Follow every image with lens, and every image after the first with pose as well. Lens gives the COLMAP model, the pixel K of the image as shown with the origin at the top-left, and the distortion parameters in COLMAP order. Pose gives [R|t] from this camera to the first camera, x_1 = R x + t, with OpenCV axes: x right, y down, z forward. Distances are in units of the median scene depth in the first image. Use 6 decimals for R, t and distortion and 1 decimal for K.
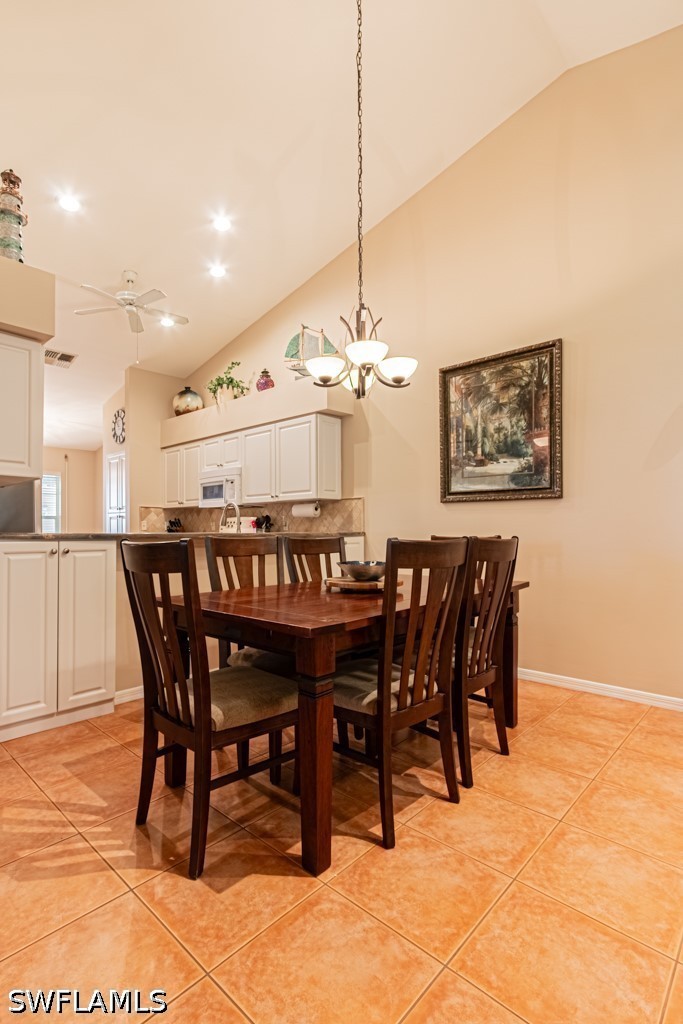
lens RADIAL K [[480.0, 0, 355.9], [0, 480.0, 504.0], [0, 0, 1]] dist [0.008722, -0.001702]
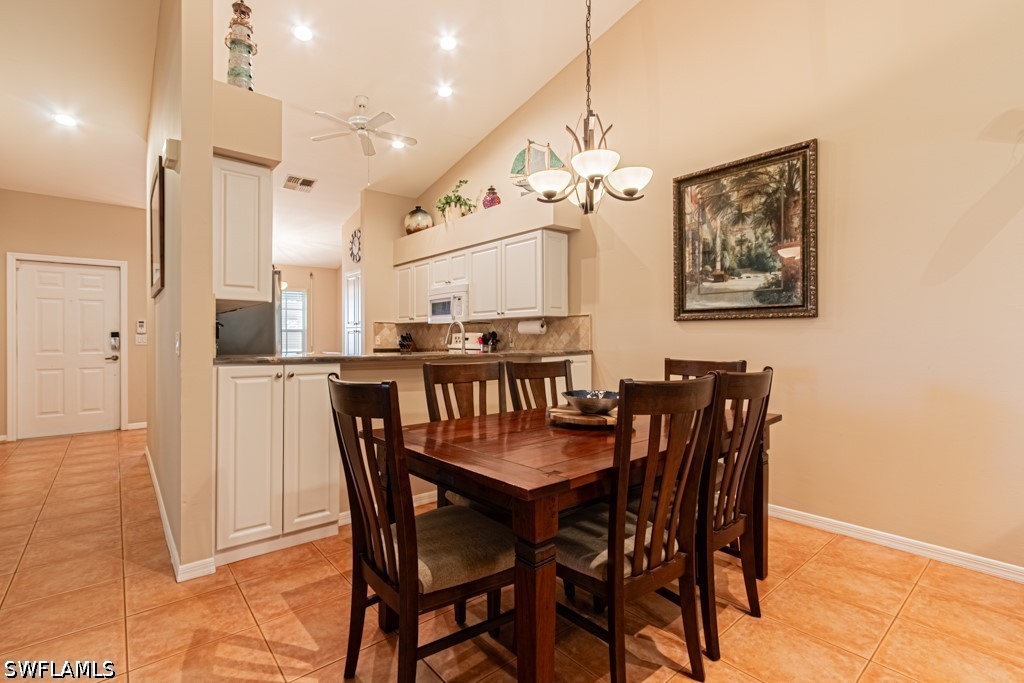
lens RADIAL K [[480.0, 0, 507.4], [0, 480.0, 316.1], [0, 0, 1]] dist [0.008722, -0.001702]
pose [[0.987795, 0.002902, -0.155732, -0.000061], [-0.003782, 0.999979, -0.005355, -0.006153], [0.155713, 0.005879, 0.987785, 0.023075]]
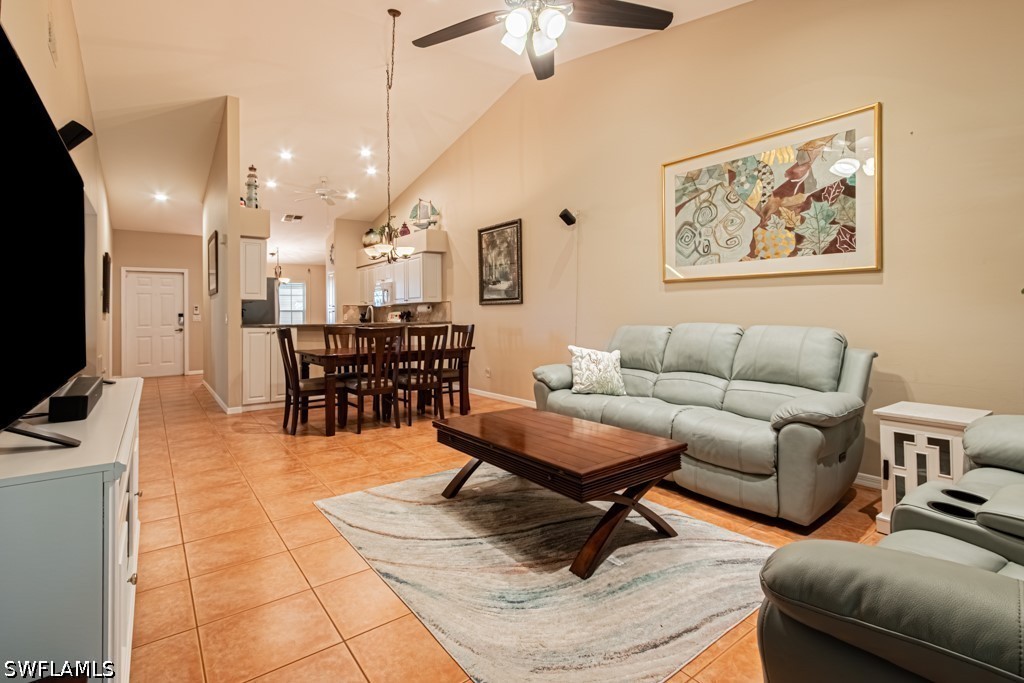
lens RADIAL K [[480.0, 0, 502.6], [0, 480.0, 292.3], [0, 0, 1]] dist [0.008722, -0.001702]
pose [[0.978621, -0.007927, -0.205519, 0.645466], [0.006395, 0.999947, -0.008117, -0.035891], [0.205572, 0.006629, 0.978620, -0.733940]]
